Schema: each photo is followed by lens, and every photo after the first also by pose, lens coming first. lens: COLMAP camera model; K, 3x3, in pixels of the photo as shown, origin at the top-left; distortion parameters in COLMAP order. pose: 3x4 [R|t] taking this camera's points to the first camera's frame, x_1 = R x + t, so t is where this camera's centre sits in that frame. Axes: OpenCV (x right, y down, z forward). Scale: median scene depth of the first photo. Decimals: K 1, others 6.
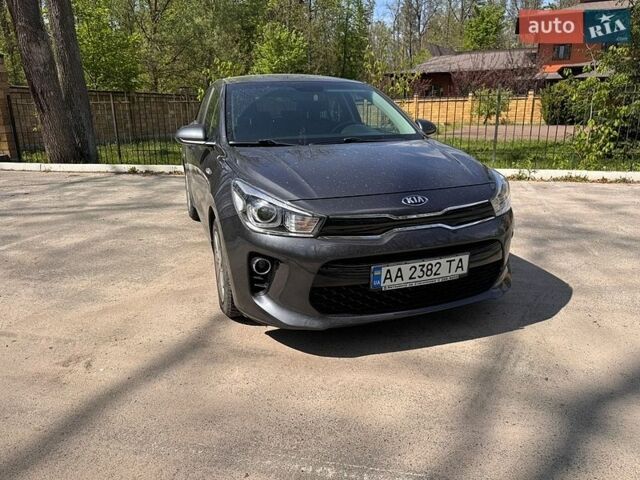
lens RADIAL K [[451.2, 0, 321.9], [0, 451.2, 238.5], [0, 0, 1]] dist [0.043713, -0.051160]
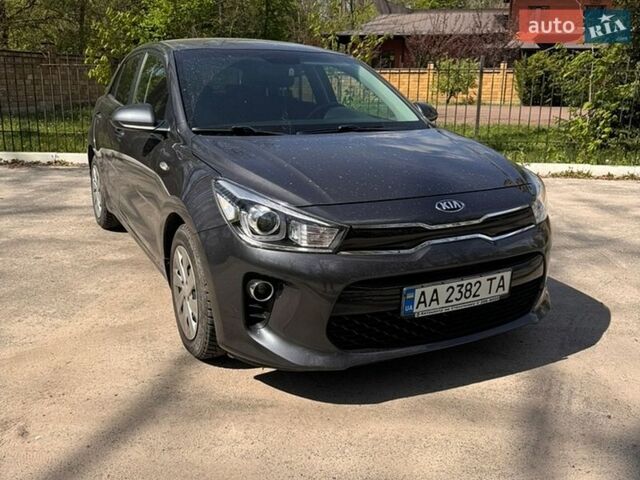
lens RADIAL K [[604.6, 0, 324.6], [0, 604.6, 235.1], [0, 0, 1]] dist [0.025667, 0.000000]
pose [[0.989454, -0.010523, 0.144466, -0.159677], [0.014126, 0.999614, -0.023942, -0.007327], [-0.144158, 0.025731, 0.989220, -0.042582]]
